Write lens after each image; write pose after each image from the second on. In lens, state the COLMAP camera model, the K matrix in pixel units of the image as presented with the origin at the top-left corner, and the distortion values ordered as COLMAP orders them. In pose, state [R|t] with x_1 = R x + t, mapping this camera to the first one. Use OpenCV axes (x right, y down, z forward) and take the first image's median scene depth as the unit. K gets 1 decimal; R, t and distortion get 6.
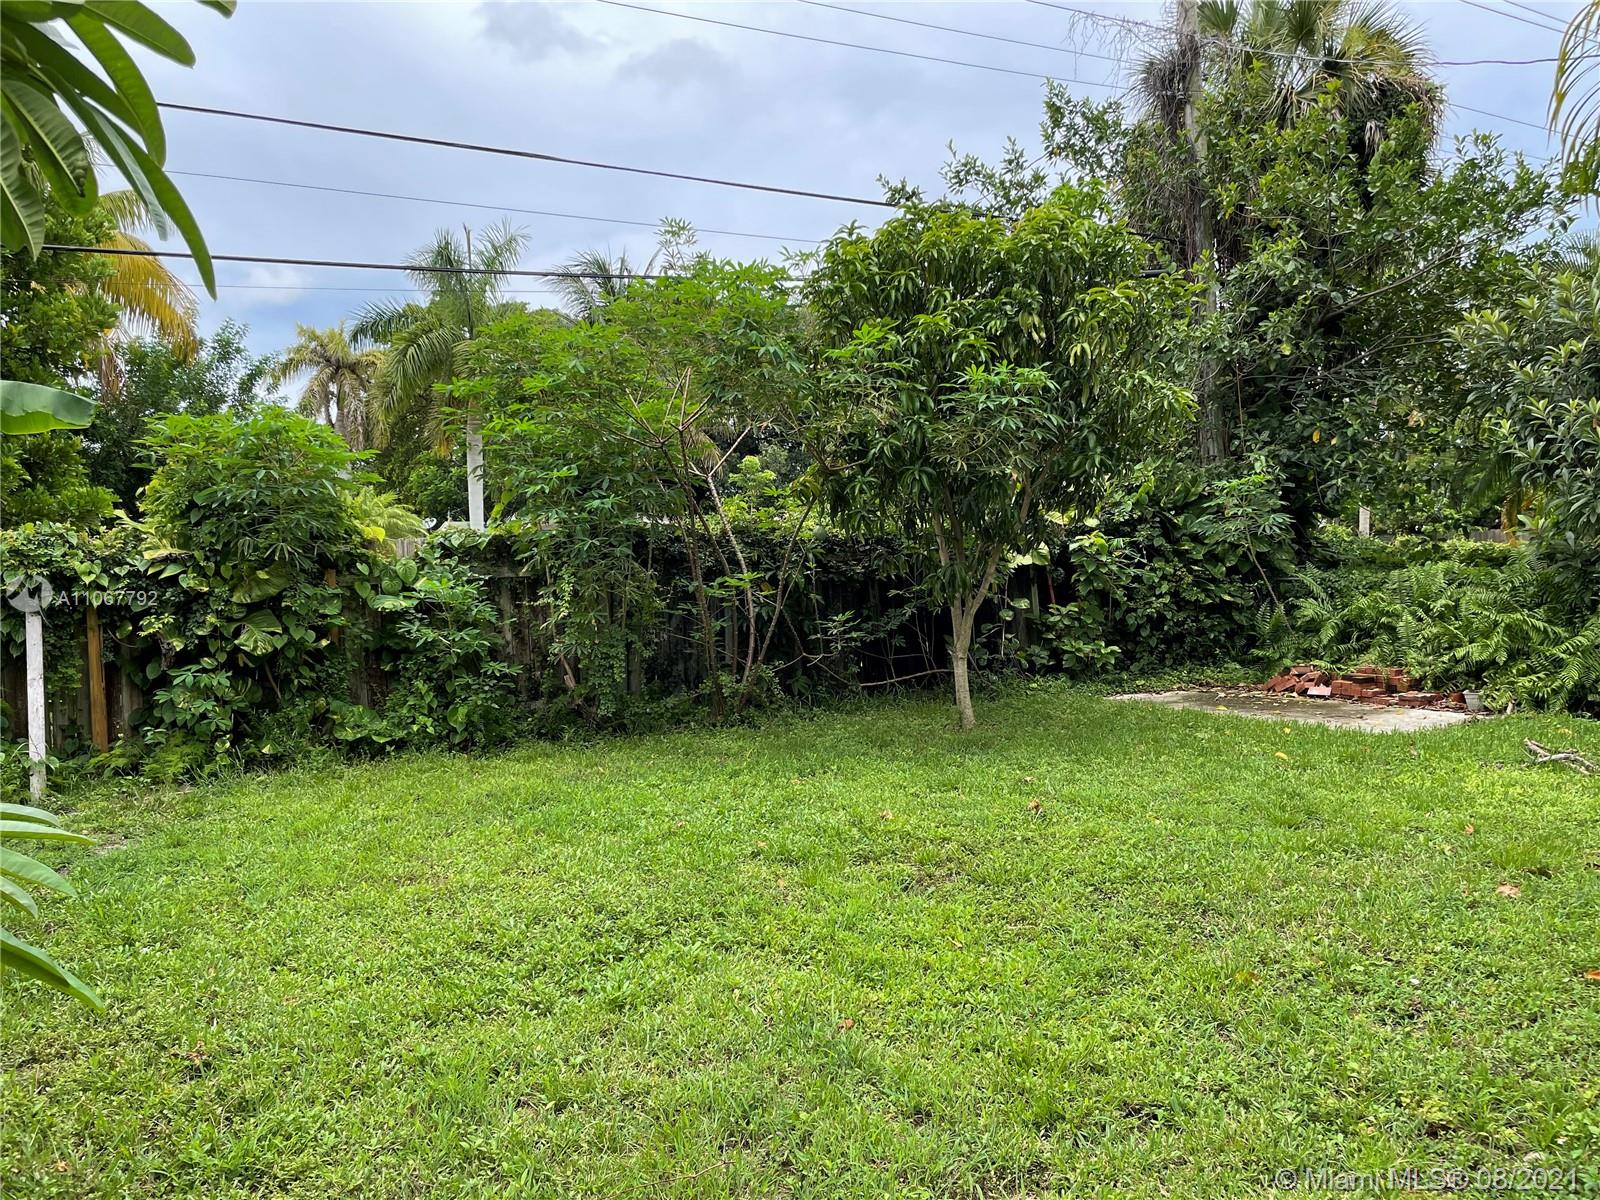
lens RADIAL K [[1195.8, 0, 804.2], [0, 1195.8, 589.5], [0, 0, 1]] dist [0.086345, -0.108154]
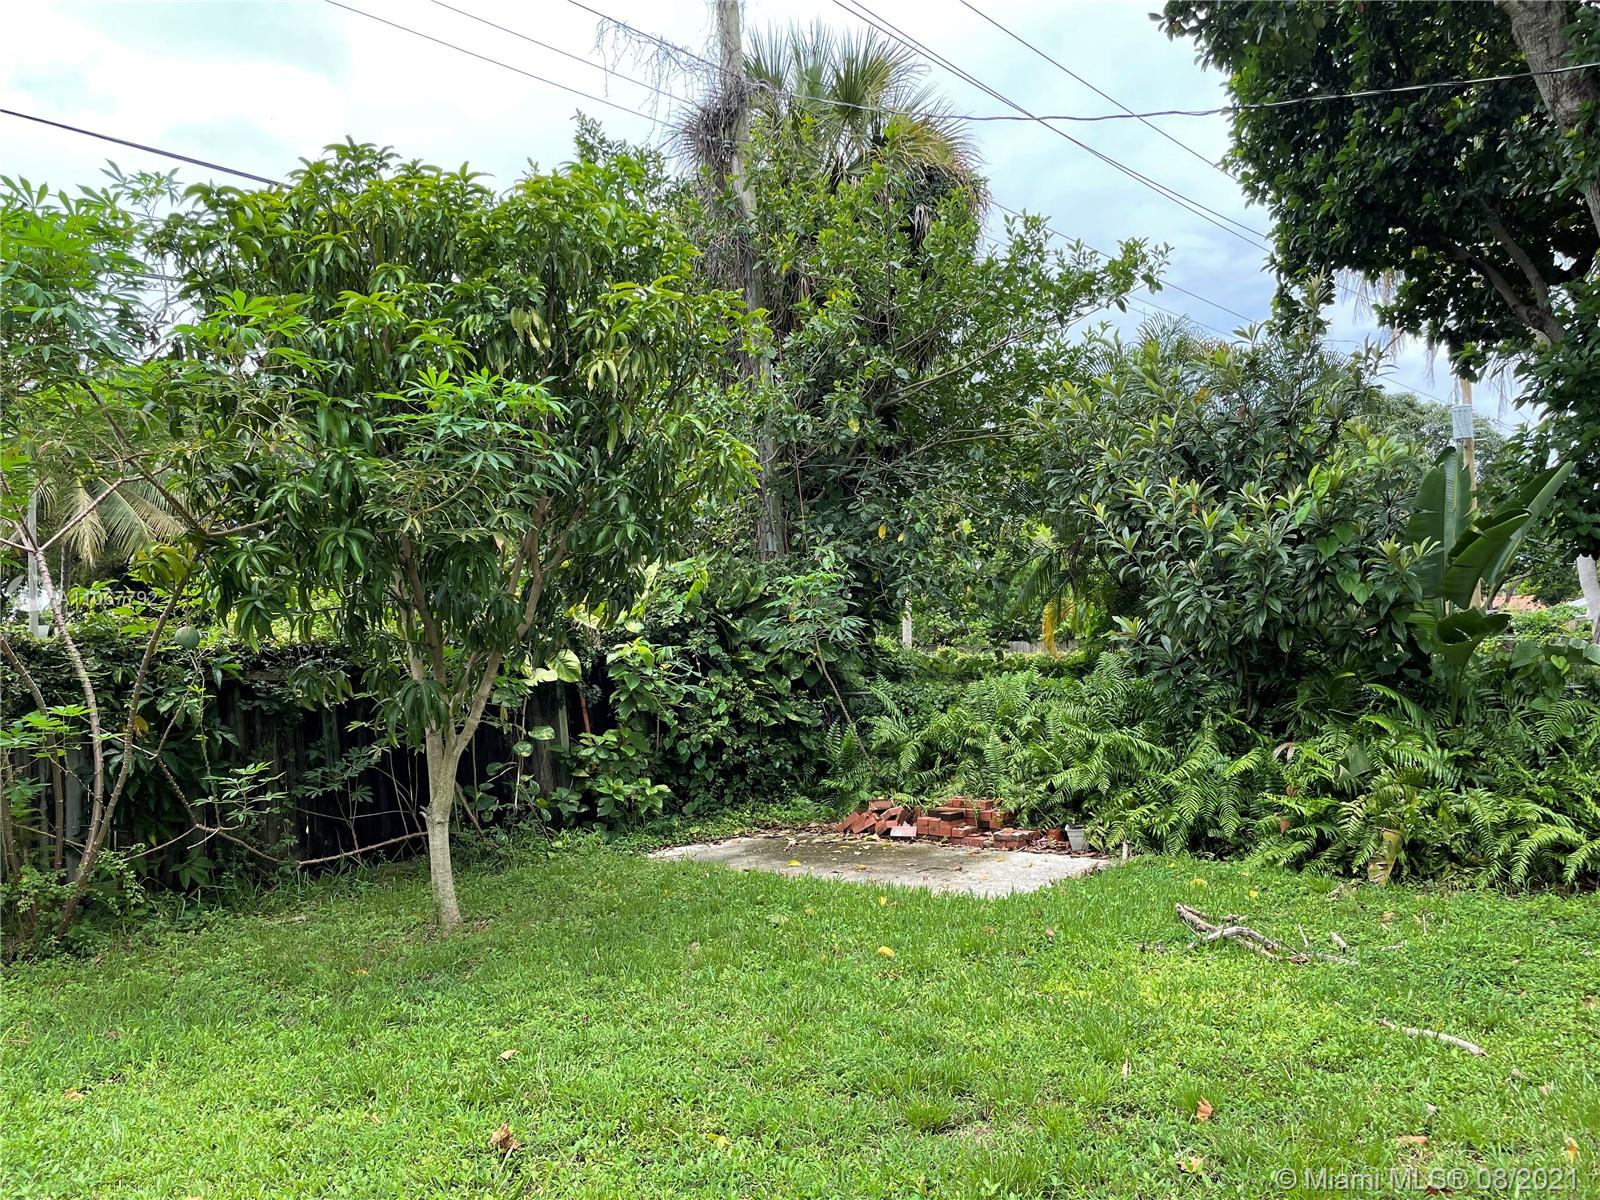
lens RADIAL K [[1195.8, 0, 804.2], [0, 1195.8, 589.5], [0, 0, 1]] dist [0.086345, -0.108154]
pose [[0.935021, 0.012460, 0.354373, 0.066626], [0.021380, 0.995583, -0.091416, -0.005884], [-0.353947, 0.093053, 0.930625, 0.231690]]
